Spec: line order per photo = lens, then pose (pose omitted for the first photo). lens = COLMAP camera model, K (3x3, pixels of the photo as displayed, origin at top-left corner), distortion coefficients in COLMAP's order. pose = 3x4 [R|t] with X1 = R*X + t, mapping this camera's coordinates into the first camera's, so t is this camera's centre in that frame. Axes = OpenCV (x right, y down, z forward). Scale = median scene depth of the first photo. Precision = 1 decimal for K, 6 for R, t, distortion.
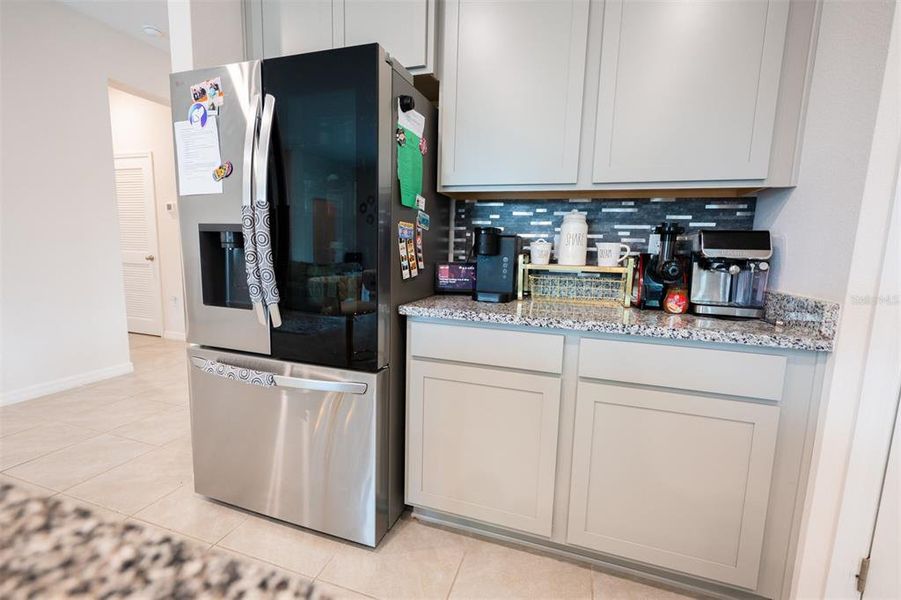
lens RADIAL K [[405.3, 0, 449.5], [0, 405.3, 298.0], [0, 0, 1]] dist [0.002000, -0.001317]
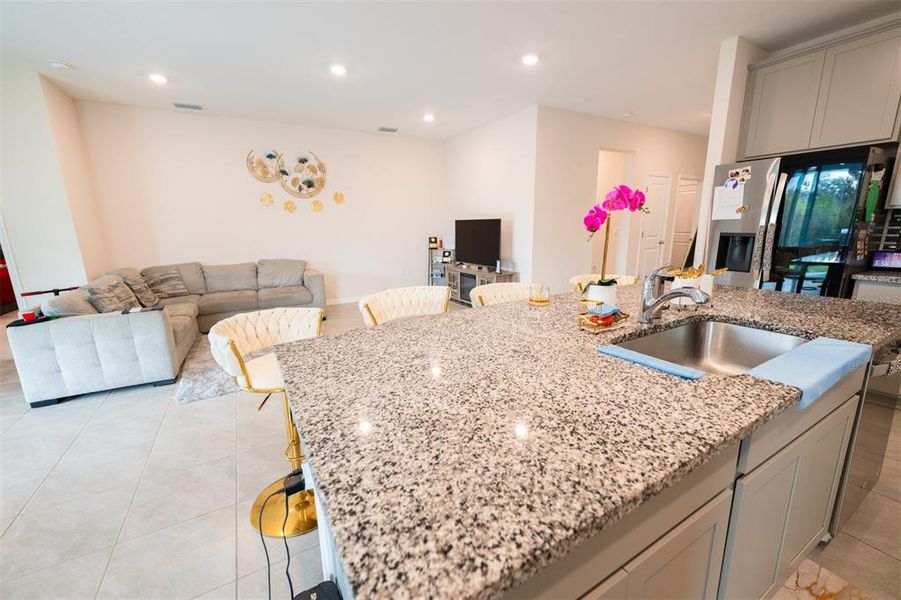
lens RADIAL K [[359.9, 0, 451.7], [0, 359.9, 302.7], [0, 0, 1]] dist [-0.000330, 0.000667]
pose [[0.746484, 0.106944, -0.656753, -0.377537], [-0.049049, 0.993159, 0.105973, 0.060166], [0.663593, -0.046894, 0.746623, -1.440750]]
